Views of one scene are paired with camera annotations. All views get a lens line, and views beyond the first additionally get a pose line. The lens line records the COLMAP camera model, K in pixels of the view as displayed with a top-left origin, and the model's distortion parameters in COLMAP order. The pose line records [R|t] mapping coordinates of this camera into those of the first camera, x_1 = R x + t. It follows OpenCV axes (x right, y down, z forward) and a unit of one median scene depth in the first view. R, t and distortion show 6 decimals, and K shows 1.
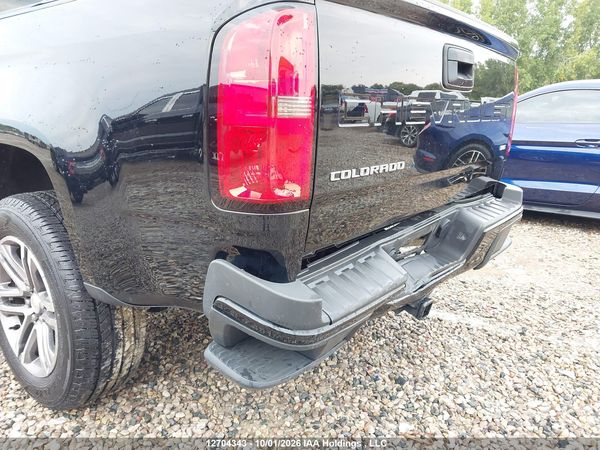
lens RADIAL K [[472.1, 0, 299.8], [0, 472.1, 222.1], [0, 0, 1]] dist [0.012974, -0.005705]
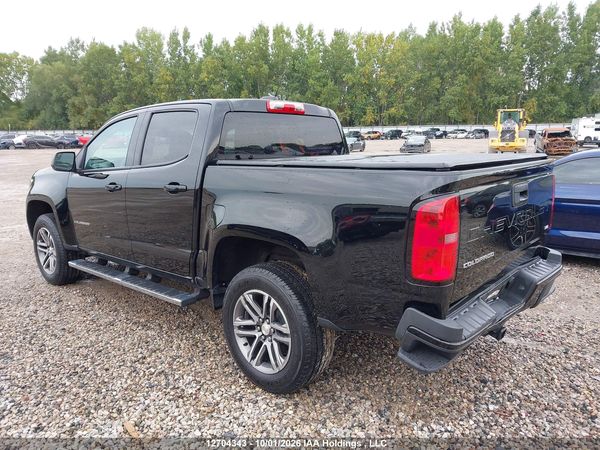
lens RADIAL K [[472.1, 0, 299.8], [0, 472.1, 222.1], [0, 0, 1]] dist [0.012974, -0.005705]
pose [[0.997667, -0.012459, -0.067127, -0.280073], [0.008380, 0.998120, -0.060707, -0.094477], [0.067757, 0.060003, 0.995896, -0.614115]]
